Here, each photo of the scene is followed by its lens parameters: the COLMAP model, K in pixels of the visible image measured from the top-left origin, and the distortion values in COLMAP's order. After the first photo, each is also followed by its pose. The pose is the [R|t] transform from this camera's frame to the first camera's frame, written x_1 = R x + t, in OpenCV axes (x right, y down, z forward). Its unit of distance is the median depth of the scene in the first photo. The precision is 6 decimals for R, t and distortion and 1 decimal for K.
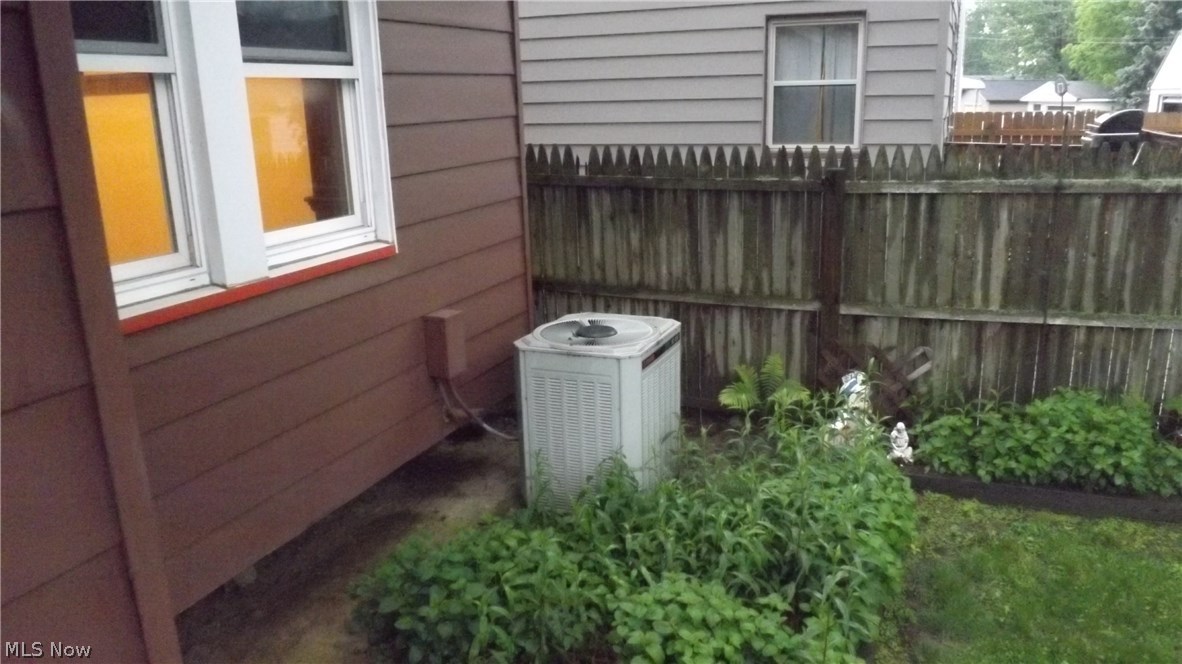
lens RADIAL K [[877.9, 0, 615.9], [0, 877.9, 329.6], [0, 0, 1]] dist [-0.031770, -0.000564]
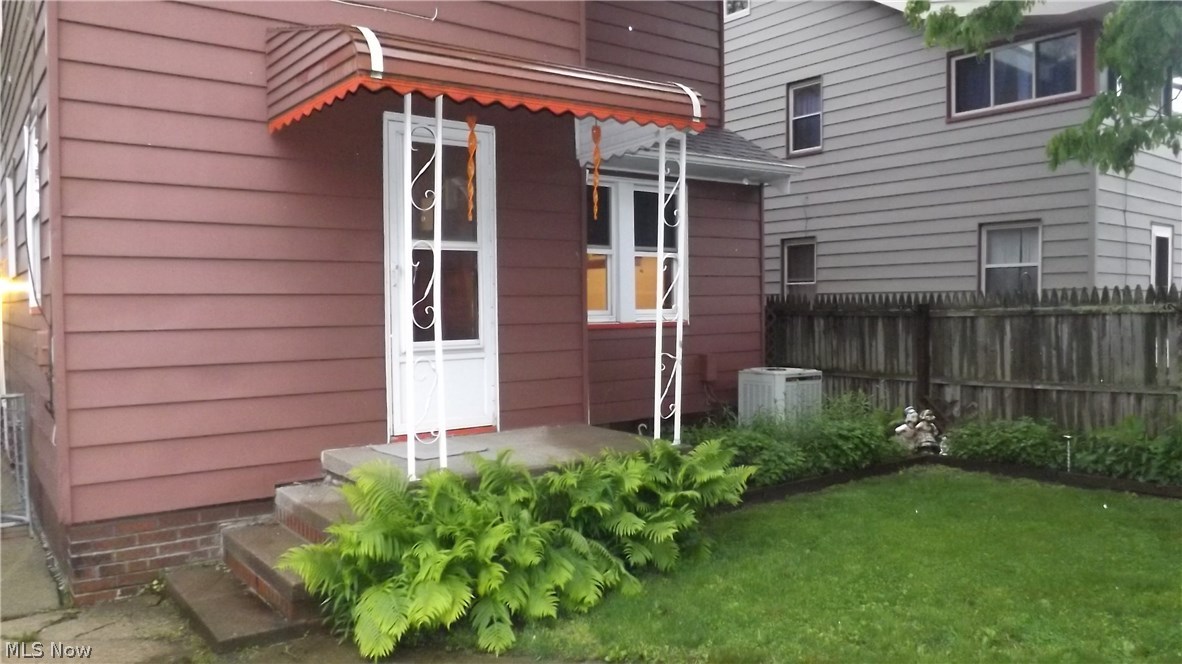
lens RADIAL K [[847.5, 0, 591.0], [0, 847.5, 332.0], [0, 0, 1]] dist [-0.000389, -0.000025]
pose [[0.859026, 0.037128, -0.510584, 0.565813], [-0.145078, 0.974134, -0.173249, 0.297171], [0.490945, 0.222900, 0.842193, -0.884506]]
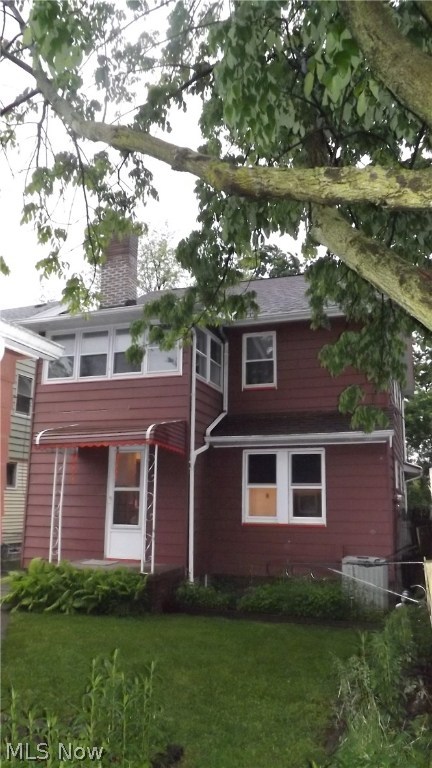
lens RADIAL K [[550.7, 0, 216.0], [0, 550.7, 384.0], [0, 0, 1]] dist [-0.000389, -0.000025]
pose [[0.067183, -0.176860, -0.981940, 2.044257], [-0.274193, 0.942998, -0.188606, -0.089288], [0.959325, 0.281912, 0.014860, 0.215737]]
